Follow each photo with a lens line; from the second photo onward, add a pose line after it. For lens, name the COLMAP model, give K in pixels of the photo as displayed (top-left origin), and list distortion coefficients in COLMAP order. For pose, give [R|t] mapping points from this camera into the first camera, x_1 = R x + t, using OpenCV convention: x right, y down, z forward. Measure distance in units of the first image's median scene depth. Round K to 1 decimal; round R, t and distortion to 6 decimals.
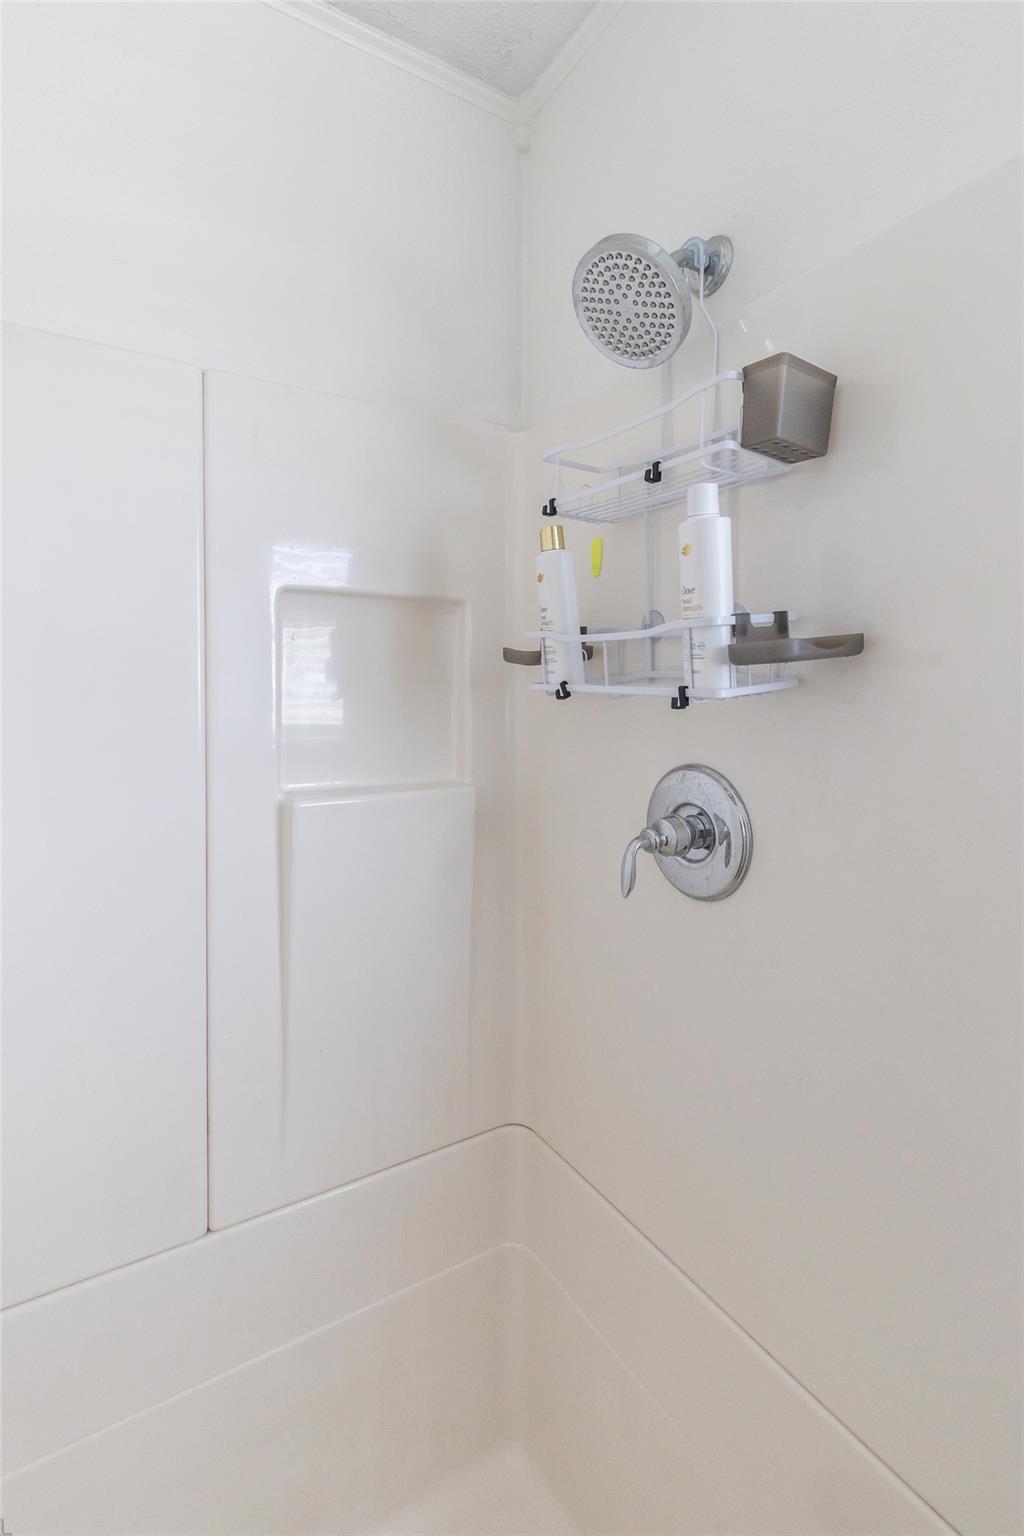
lens RADIAL K [[713.7, 0, 512.7], [0, 713.7, 763.7], [0, 0, 1]] dist [0.013528, -0.004358]
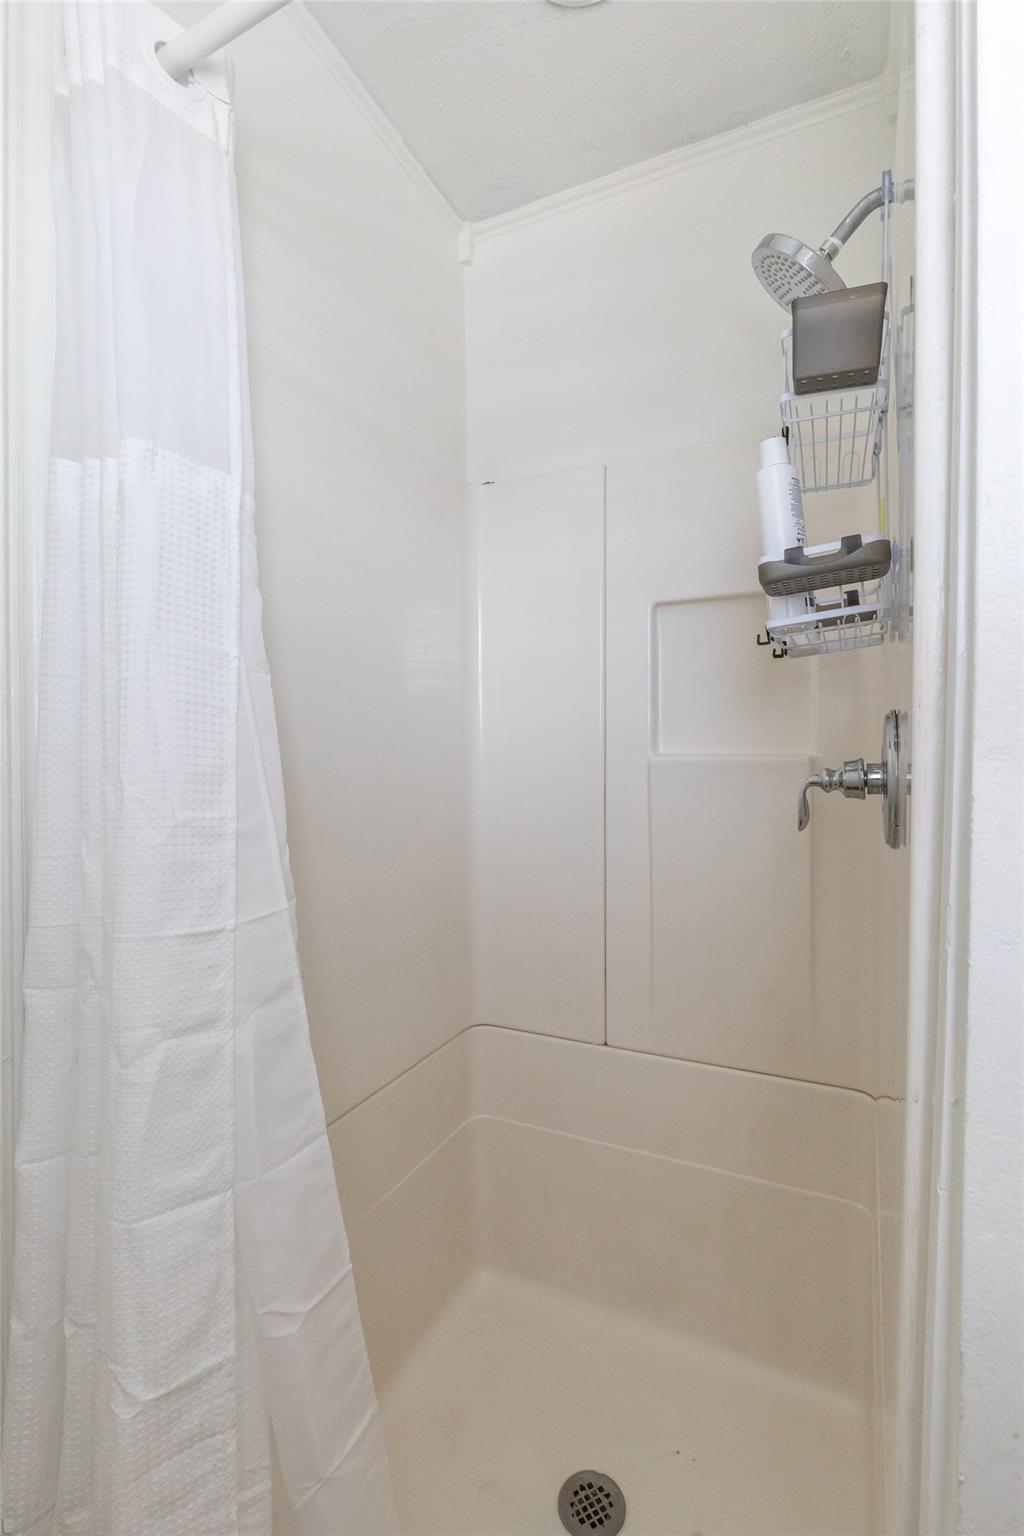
lens RADIAL K [[713.7, 0, 511.7], [0, 713.7, 773.1], [0, 0, 1]] dist [0.013528, -0.004358]
pose [[0.593523, -0.000915, -0.804817, 0.900730], [-0.029064, 0.999323, -0.022569, 0.155764], [0.804292, 0.036786, 0.593094, 0.040014]]
